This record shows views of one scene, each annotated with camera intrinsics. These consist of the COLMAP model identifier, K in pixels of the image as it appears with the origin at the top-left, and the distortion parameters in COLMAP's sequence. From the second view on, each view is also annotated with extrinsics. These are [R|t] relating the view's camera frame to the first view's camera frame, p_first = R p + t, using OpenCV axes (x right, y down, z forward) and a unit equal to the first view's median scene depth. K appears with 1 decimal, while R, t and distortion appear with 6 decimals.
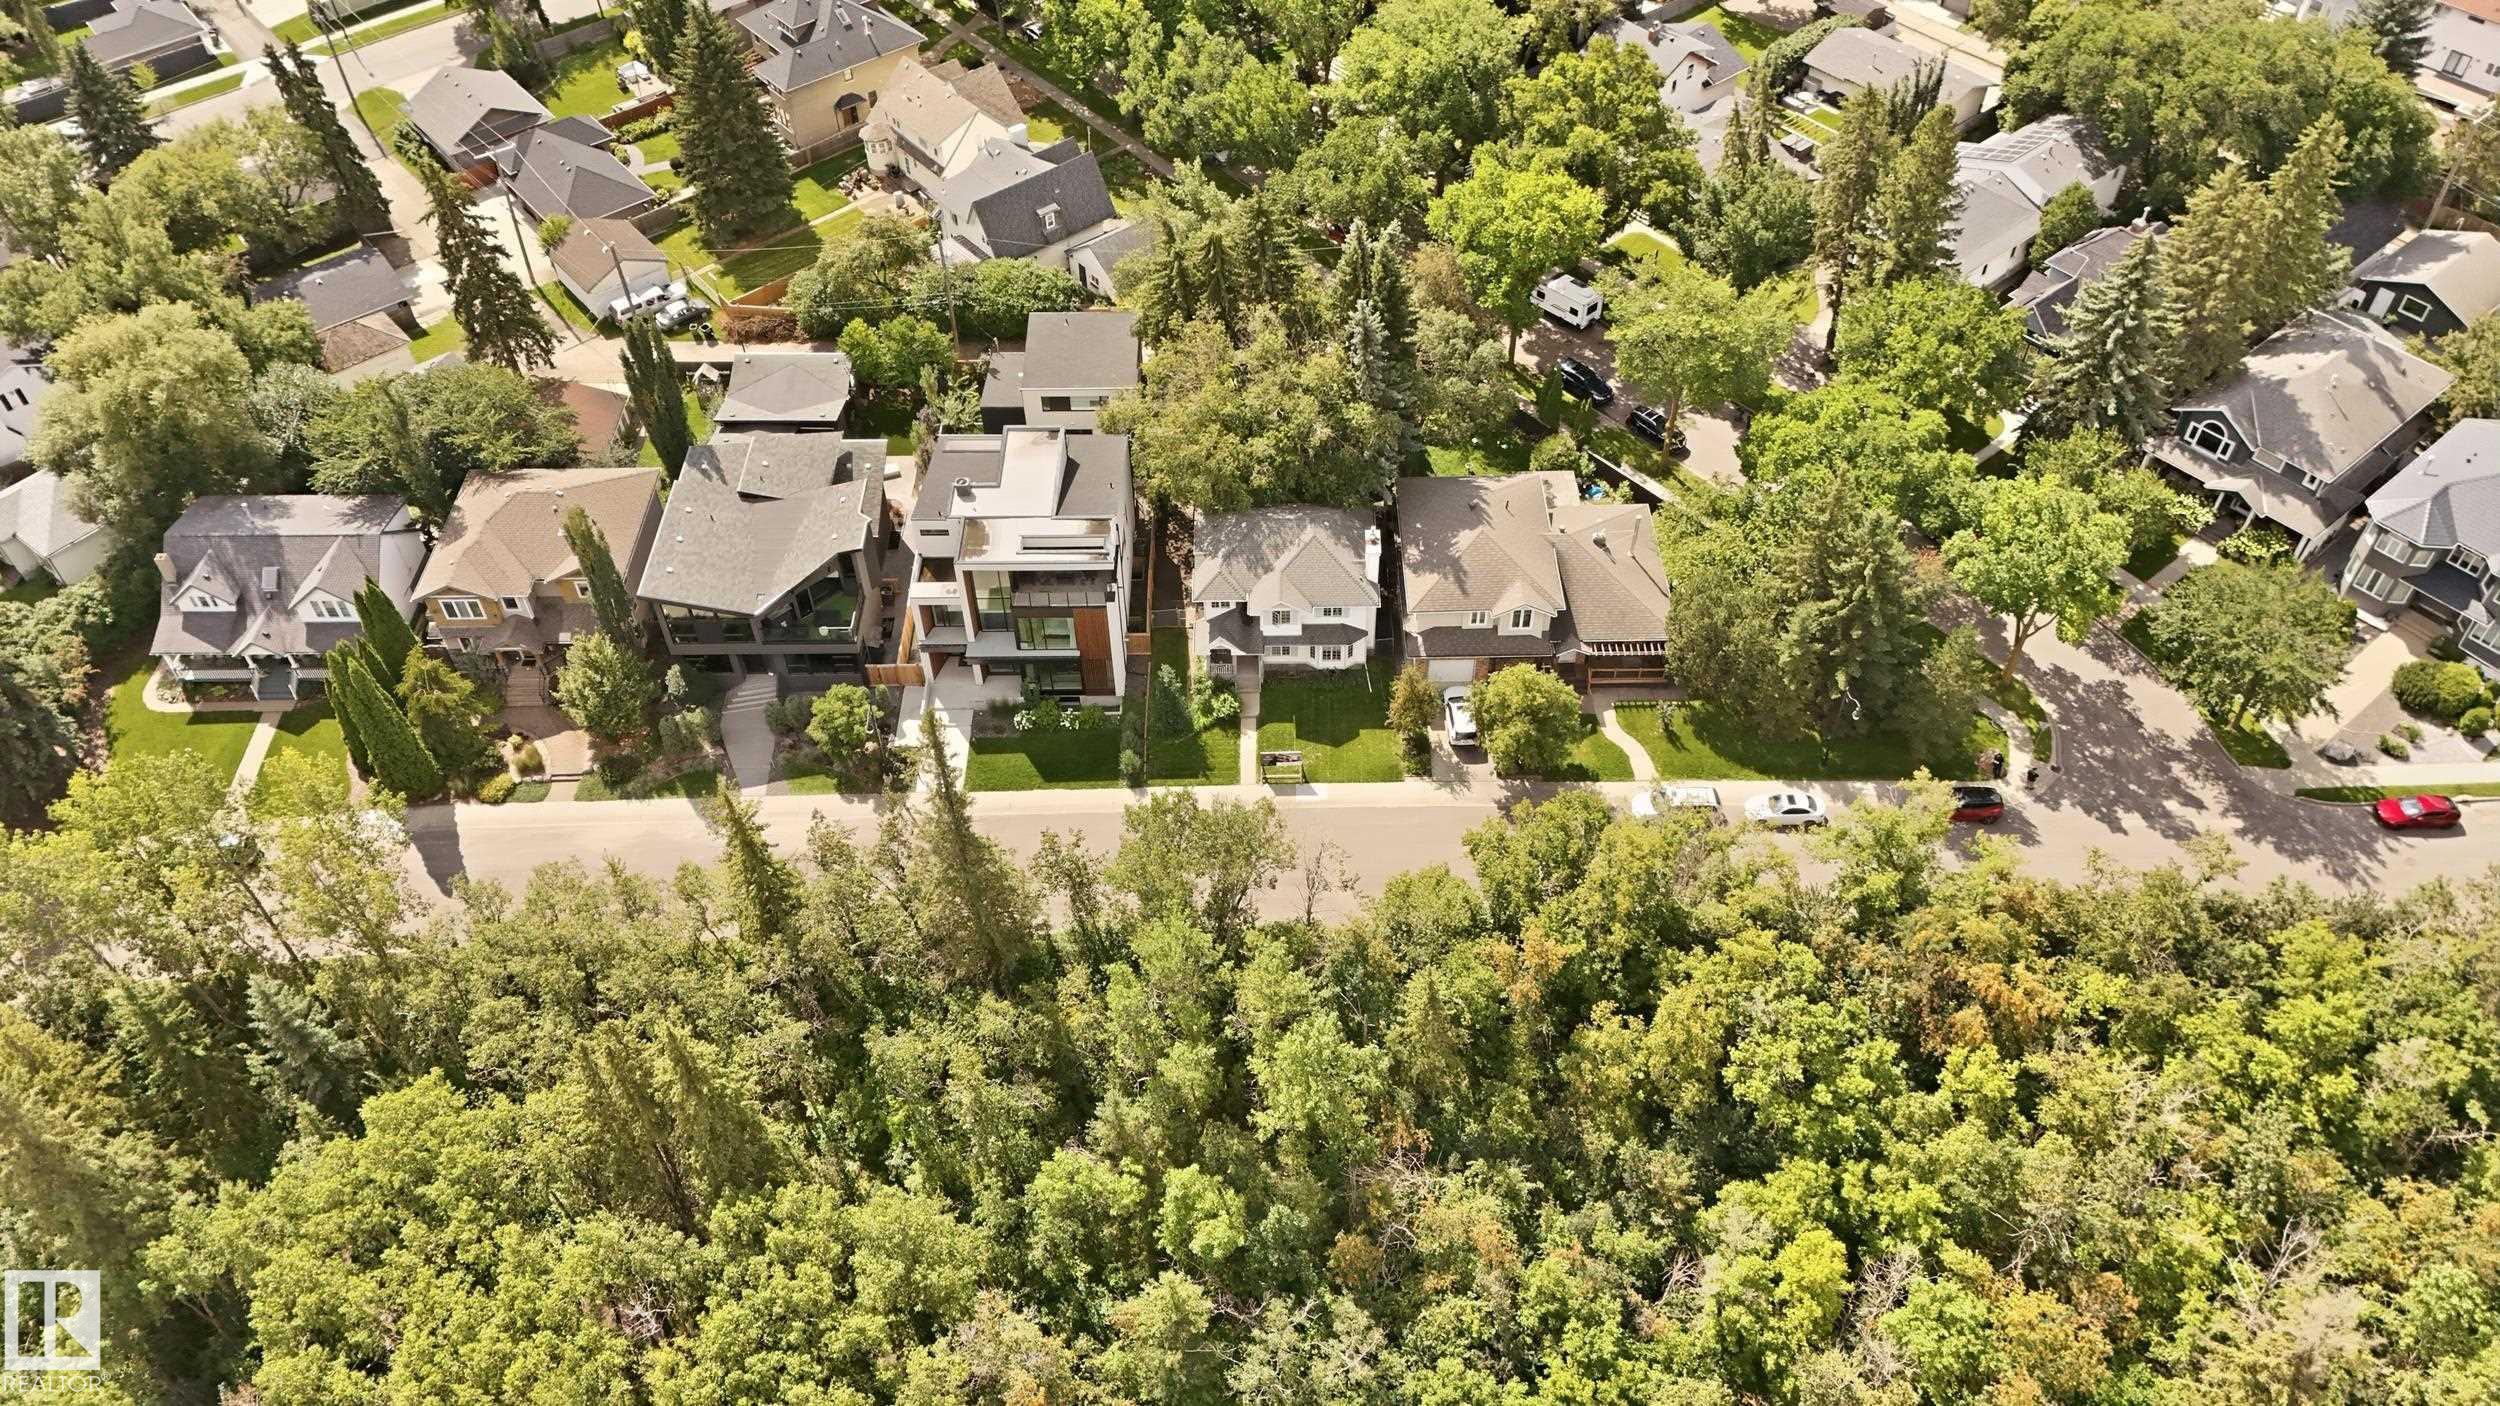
lens RADIAL K [[1843.9, 0, 1252.0], [0, 1843.9, 691.1], [0, 0, 1]] dist [0.079488, -0.081178]
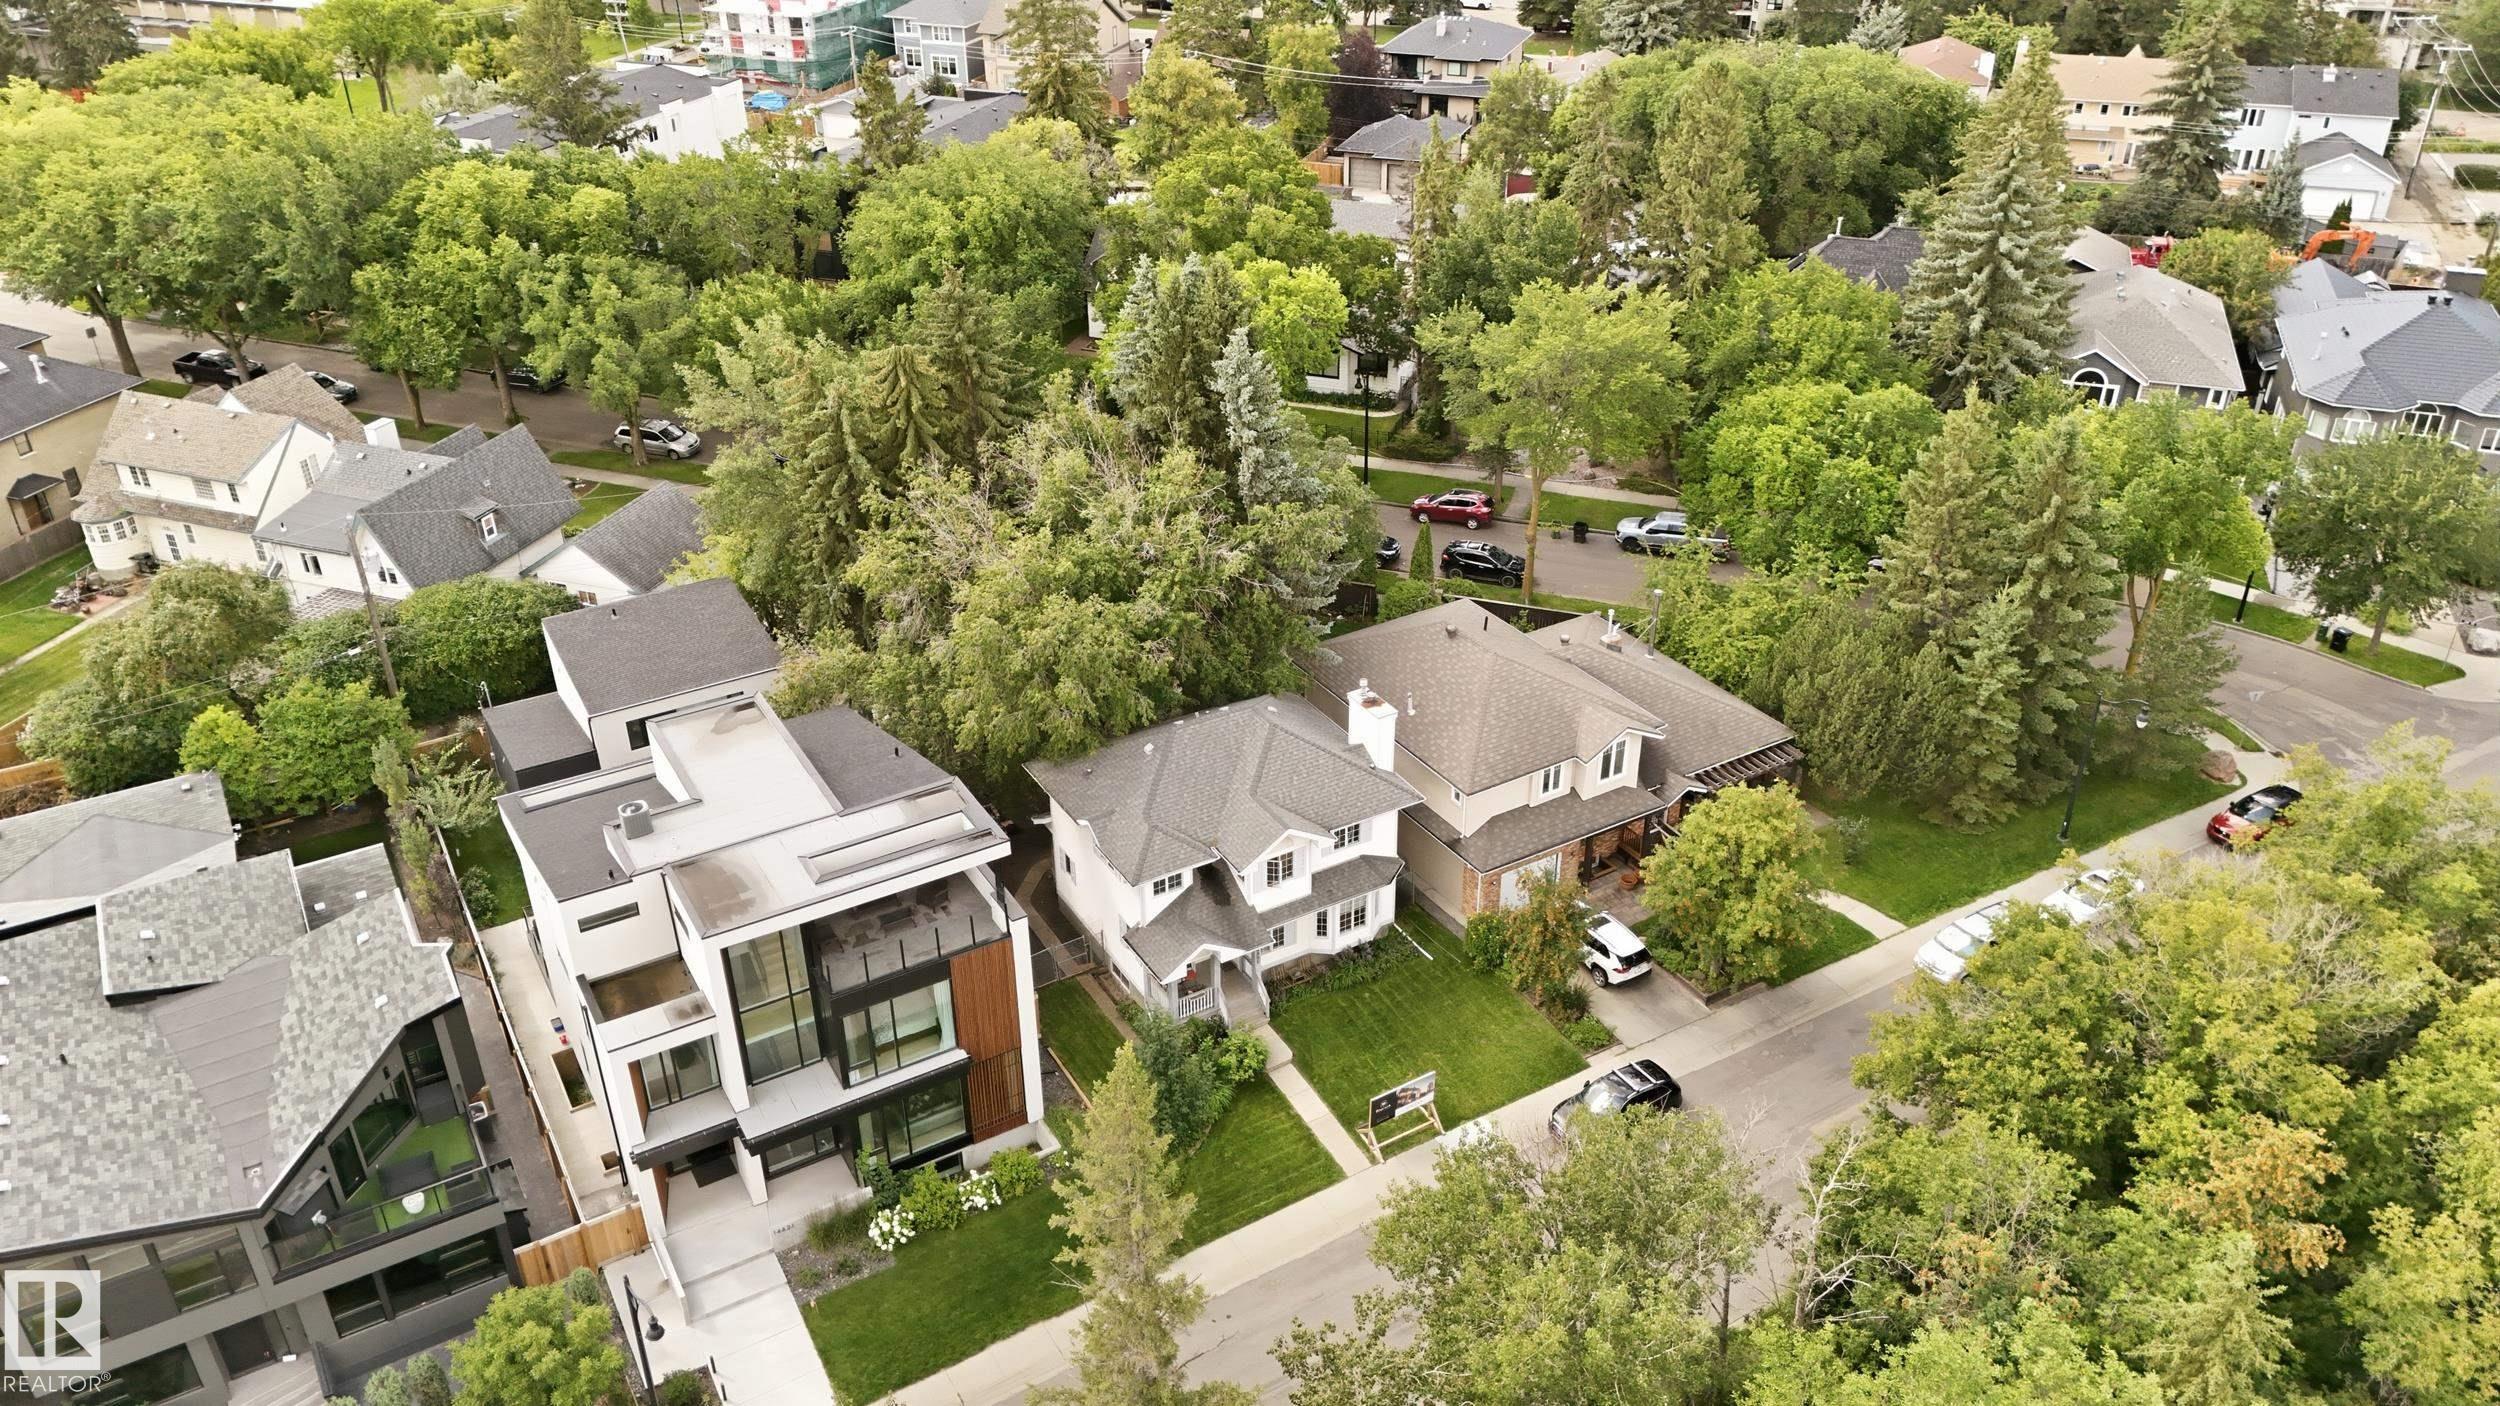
lens RADIAL K [[1843.9, 0, 1252.0], [0, 1843.9, 691.1], [0, 0, 1]] dist [0.079488, -0.081178]
pose [[0.864039, -0.247938, 0.438135, -0.221330], [0.363968, 0.908927, -0.203420, 0.021547], [-0.347797, 0.335230, 0.875590, 0.481736]]
